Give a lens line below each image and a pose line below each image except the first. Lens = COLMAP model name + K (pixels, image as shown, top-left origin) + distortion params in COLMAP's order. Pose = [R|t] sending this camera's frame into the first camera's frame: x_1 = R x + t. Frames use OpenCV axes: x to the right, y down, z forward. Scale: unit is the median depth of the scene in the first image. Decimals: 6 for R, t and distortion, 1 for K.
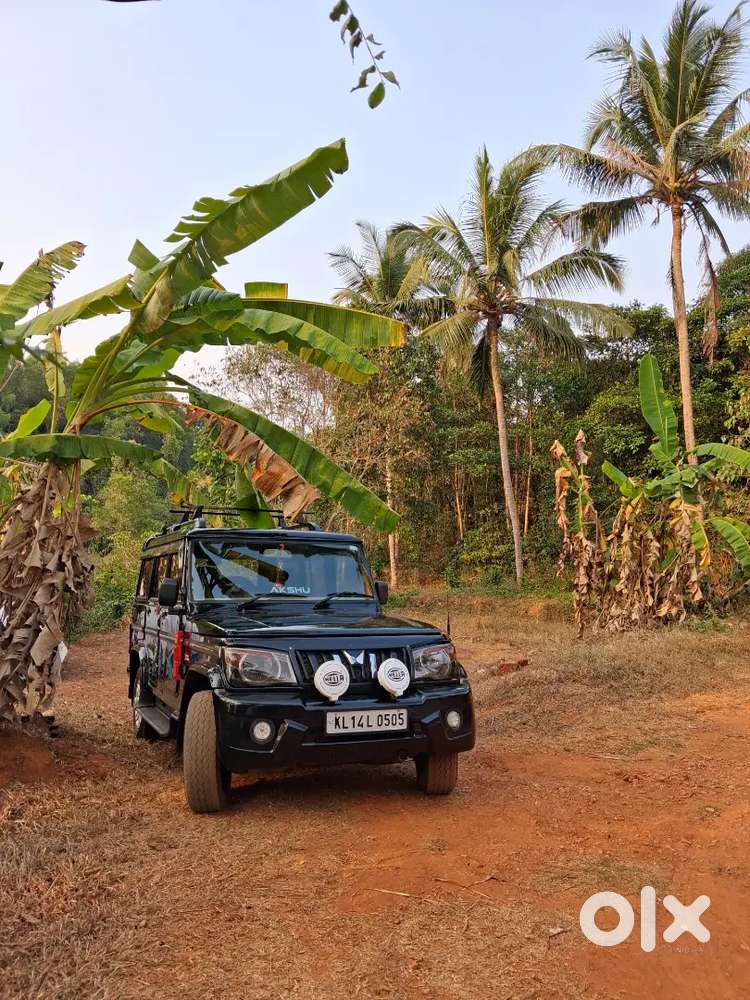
lens RADIAL K [[715.0, 0, 349.7], [0, 715.0, 489.2], [0, 0, 1]] dist [0.008686, -0.018407]
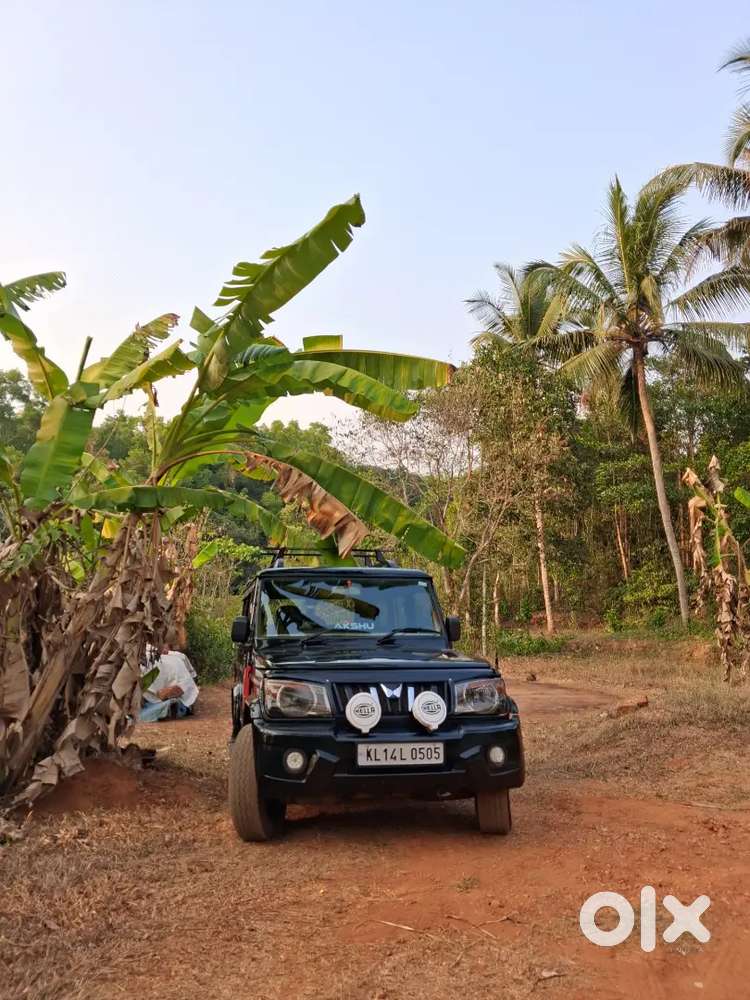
lens RADIAL K [[710.5, 0, 364.3], [0, 710.5, 492.0], [0, 0, 1]] dist [0.004559, -0.007136]
pose [[0.980039, -0.050152, -0.192375, 0.133172], [0.038739, 0.997284, -0.062640, 0.012865], [0.194994, 0.053937, 0.979320, -0.005144]]
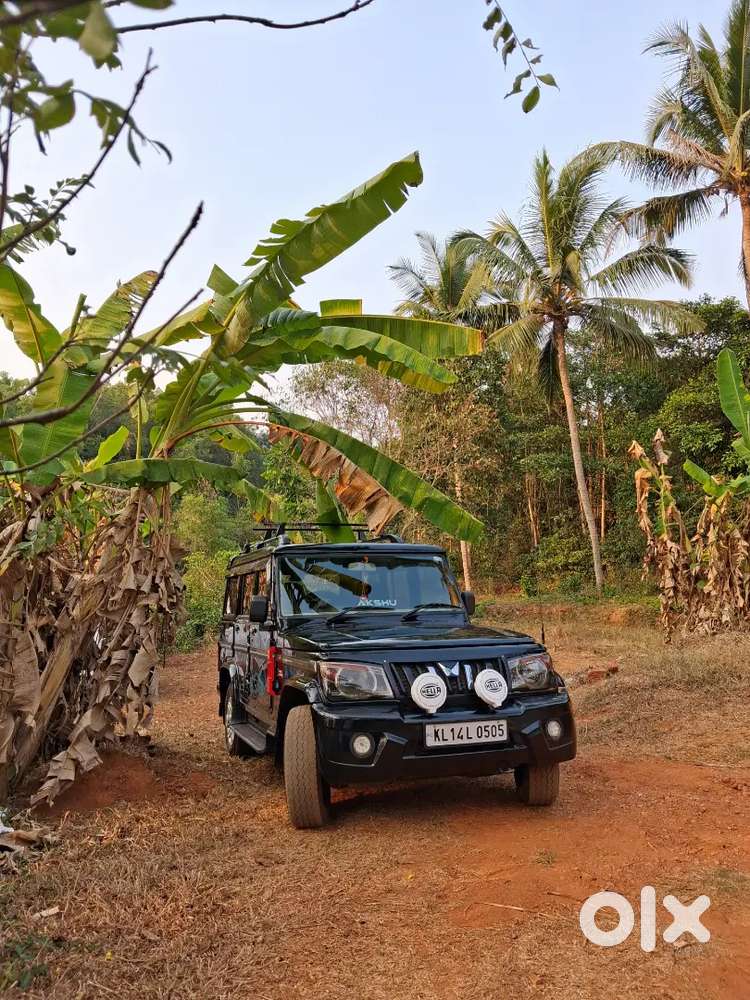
lens RADIAL K [[716.4, 0, 372.4], [0, 716.4, 492.1], [0, 0, 1]] dist [0.000023, -0.009360]
pose [[0.996857, -0.044805, -0.065331, -0.018706], [0.043930, 0.998925, -0.014778, 0.000238], [0.065923, 0.011862, 0.997754, -0.000586]]
